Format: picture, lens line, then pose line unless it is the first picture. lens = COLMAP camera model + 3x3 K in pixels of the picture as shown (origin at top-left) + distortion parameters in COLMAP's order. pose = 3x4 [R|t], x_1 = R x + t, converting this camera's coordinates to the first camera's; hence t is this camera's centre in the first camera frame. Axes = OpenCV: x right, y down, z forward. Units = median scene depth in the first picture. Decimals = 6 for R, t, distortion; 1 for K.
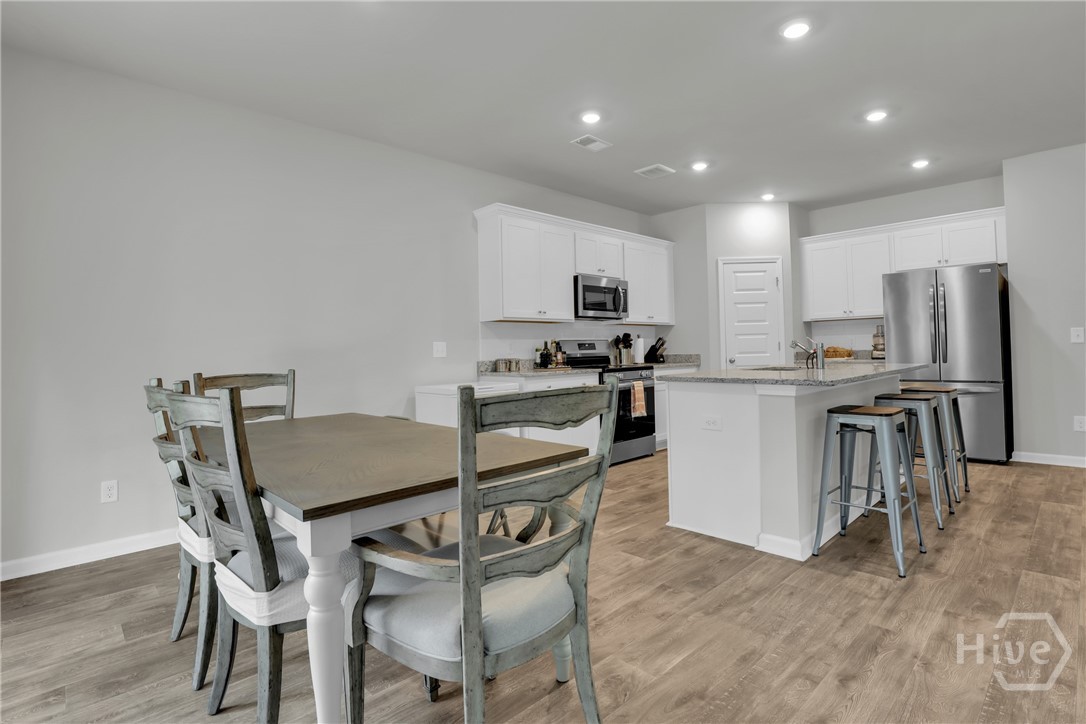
lens RADIAL K [[506.9, 0, 541.9], [0, 506.9, 367.9], [0, 0, 1]] dist [-0.015999, 0.001799]
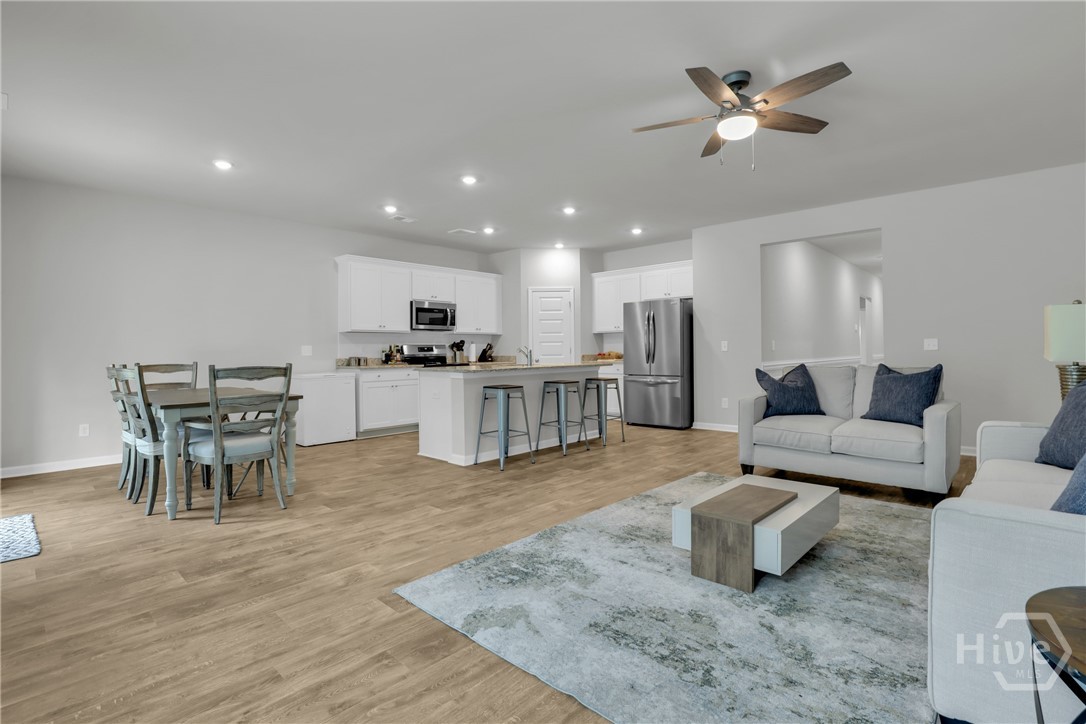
lens RADIAL K [[506.9, 0, 540.8], [0, 506.9, 368.2], [0, 0, 1]] dist [-0.015999, 0.001799]
pose [[0.998856, 0.010798, 0.046578, 0.374775], [-0.010843, 0.999941, 0.000729, 0.006850], [-0.046568, -0.001234, 0.998914, -0.477148]]
